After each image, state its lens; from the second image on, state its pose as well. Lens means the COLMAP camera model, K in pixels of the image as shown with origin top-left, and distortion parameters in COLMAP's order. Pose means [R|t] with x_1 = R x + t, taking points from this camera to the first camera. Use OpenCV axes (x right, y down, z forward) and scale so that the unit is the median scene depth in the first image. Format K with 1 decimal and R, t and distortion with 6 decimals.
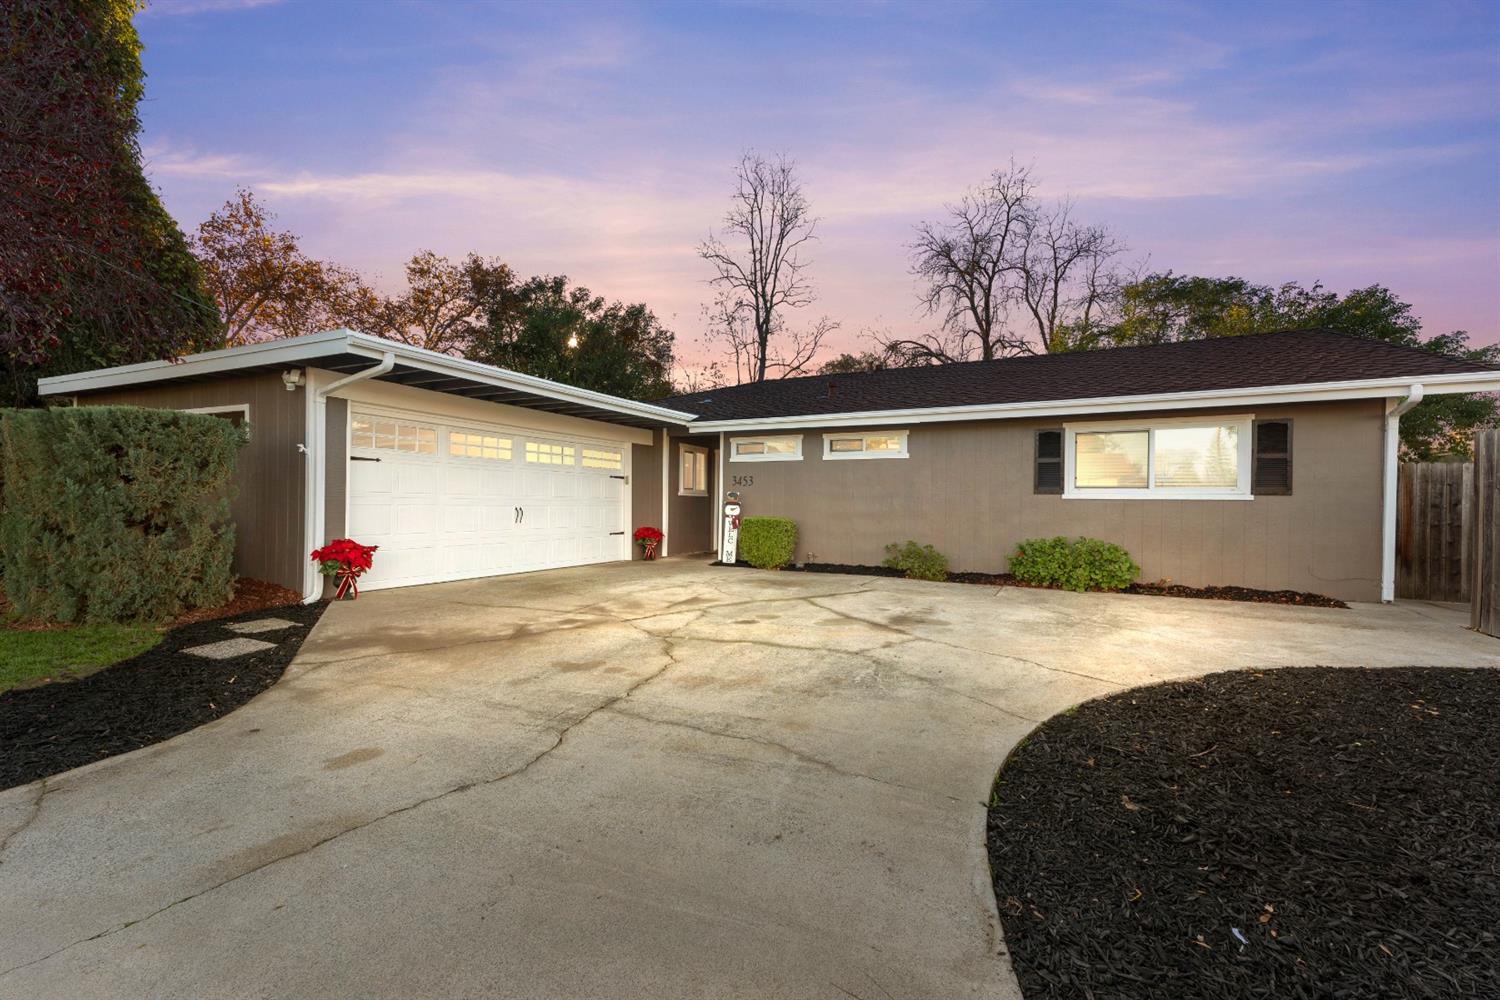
lens RADIAL K [[597.0, 0, 750.0], [0, 597.0, 500.0], [0, 0, 1]] dist [0.015406, -0.000068]
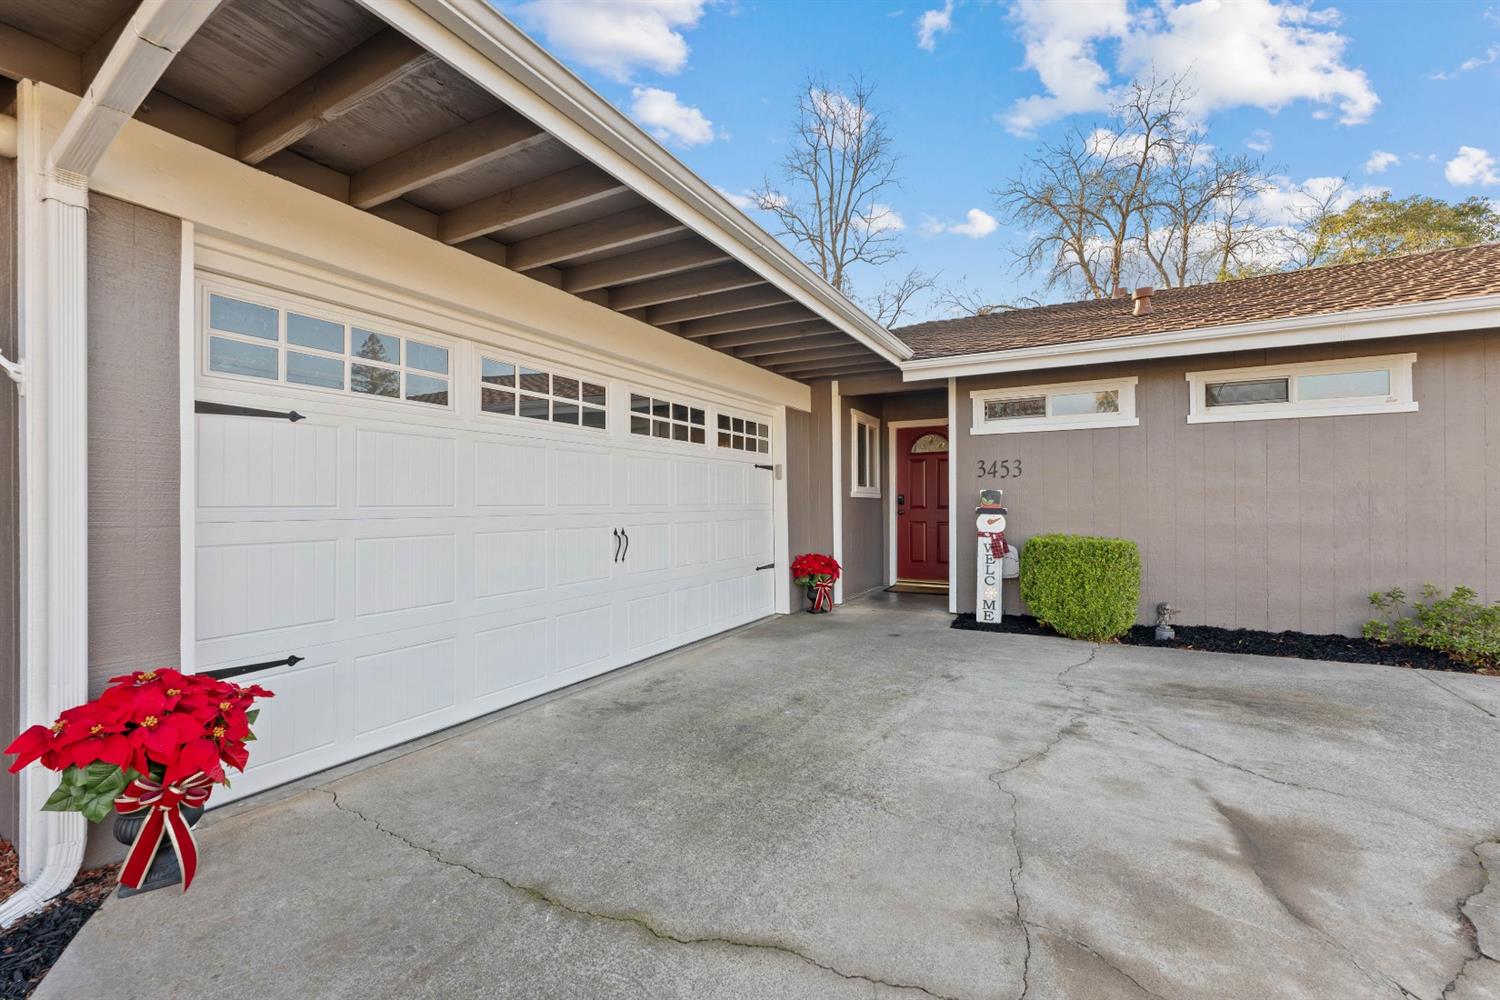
lens RADIAL K [[618.6, 0, 750.1], [0, 618.6, 490.5], [0, 0, 1]] dist [-0.000073, -0.000081]
pose [[0.999475, -0.016927, -0.027630, -0.225345], [0.016594, 0.999787, -0.012232, -0.008631], [0.027831, 0.011767, 0.999543, 0.431782]]
